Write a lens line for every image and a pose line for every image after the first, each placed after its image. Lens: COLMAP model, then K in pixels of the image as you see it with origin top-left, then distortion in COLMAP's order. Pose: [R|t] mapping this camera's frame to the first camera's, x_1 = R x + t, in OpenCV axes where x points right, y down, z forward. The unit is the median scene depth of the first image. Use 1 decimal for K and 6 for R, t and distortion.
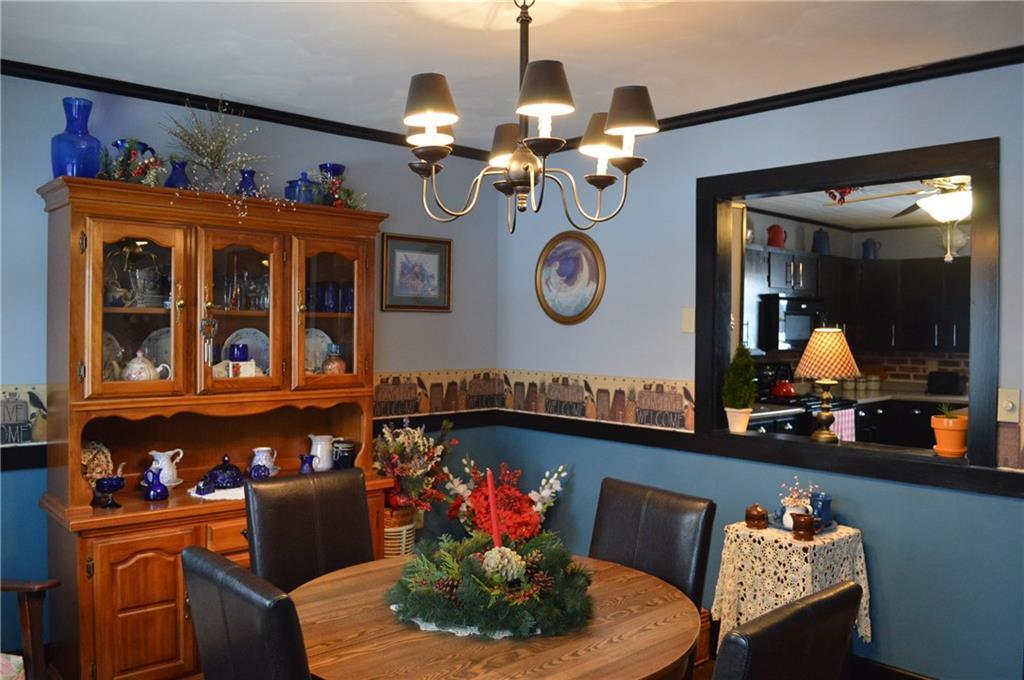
lens RADIAL K [[817.7, 0, 510.4], [0, 817.7, 339.3], [0, 0, 1]] dist [-0.082304, 0.007996]
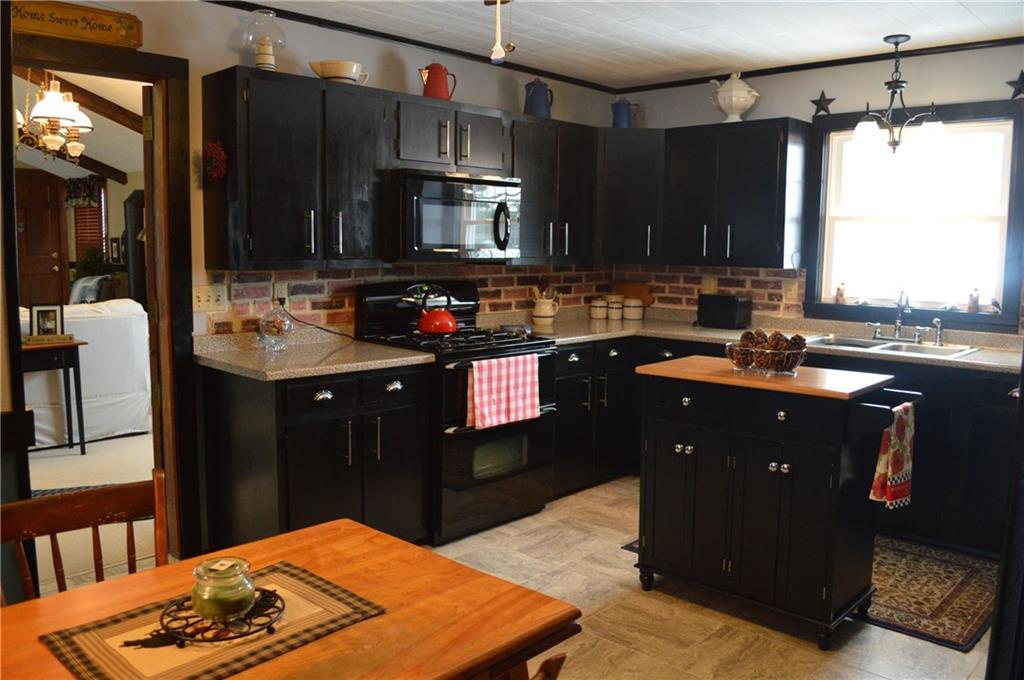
lens RADIAL K [[817.7, 0, 513.5], [0, 817.7, 339.6], [0, 0, 1]] dist [-0.082304, 0.007996]
pose [[0.997294, -0.003616, 0.073430, 0.295861], [-0.004034, 0.994594, 0.103764, 0.006801], [-0.073408, -0.103779, 0.991888, 0.297195]]
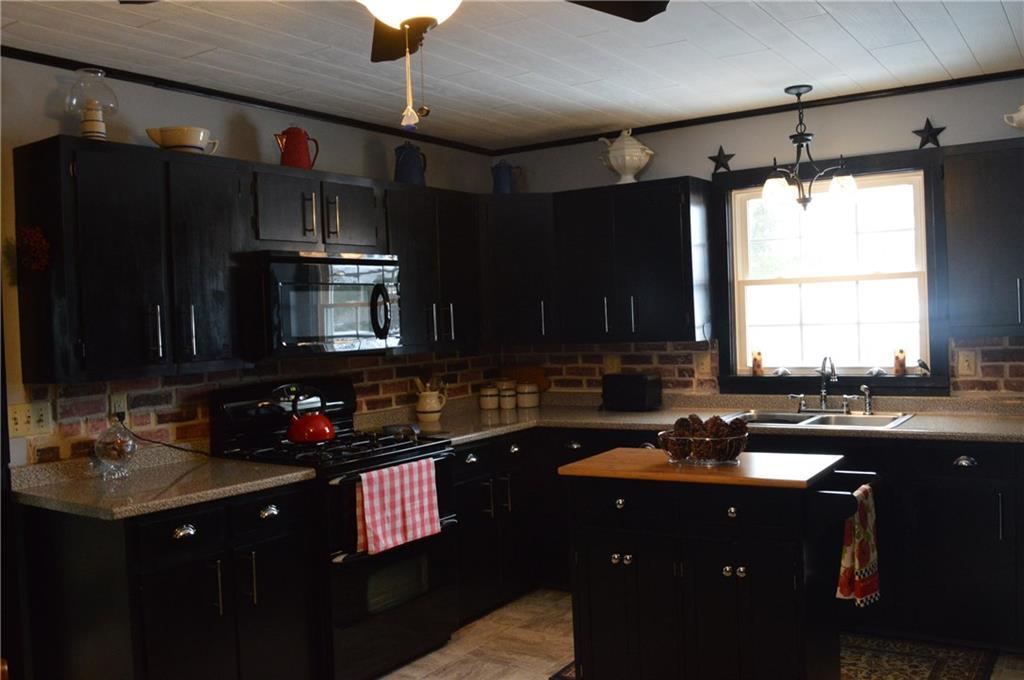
lens RADIAL K [[922.2, 0, 514.2], [0, 922.2, 339.7], [0, 0, 1]] dist [-0.072887, -0.001186]
pose [[0.969522, -0.050805, 0.239679, 0.274711], [0.048865, 0.998707, 0.014032, 0.000398], [-0.240082, -0.001892, 0.970751, 0.315004]]
